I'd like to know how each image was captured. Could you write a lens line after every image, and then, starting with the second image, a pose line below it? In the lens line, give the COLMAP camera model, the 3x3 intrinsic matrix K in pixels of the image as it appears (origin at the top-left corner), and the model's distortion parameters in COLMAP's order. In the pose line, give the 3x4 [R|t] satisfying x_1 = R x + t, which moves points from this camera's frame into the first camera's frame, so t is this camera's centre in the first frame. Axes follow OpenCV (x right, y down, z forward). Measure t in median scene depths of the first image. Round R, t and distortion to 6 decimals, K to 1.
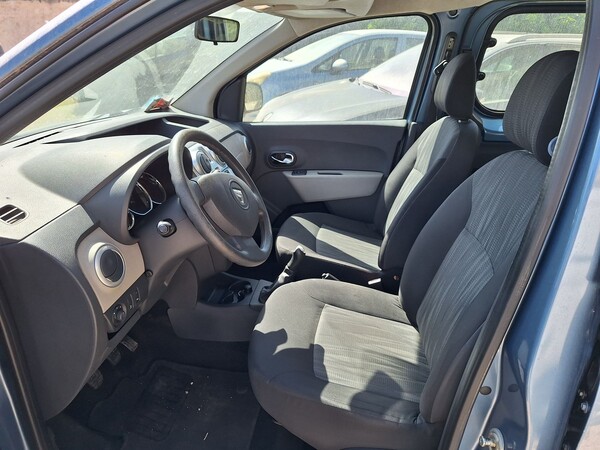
lens RADIAL K [[424.0, 0, 299.4], [0, 424.0, 225.7], [0, 0, 1]] dist [0.020937, -0.023042]
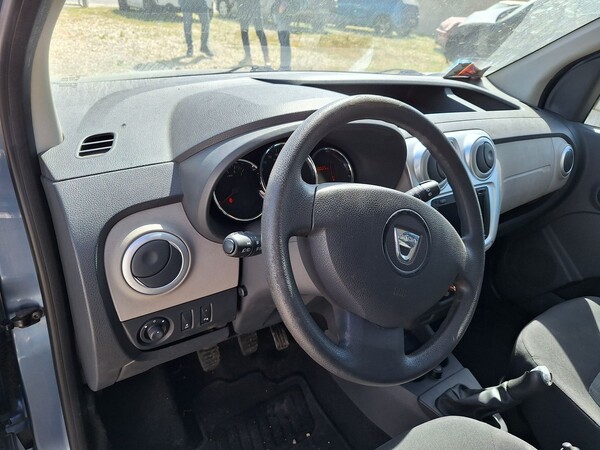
lens RADIAL K [[424.0, 0, 299.2], [0, 424.0, 223.5], [0, 0, 1]] dist [0.020937, -0.023042]
pose [[0.669033, 0.401381, -0.625530, 0.053274], [-0.373019, 0.909294, 0.184502, -0.095599], [0.642846, 0.109897, 0.758071, 0.366775]]
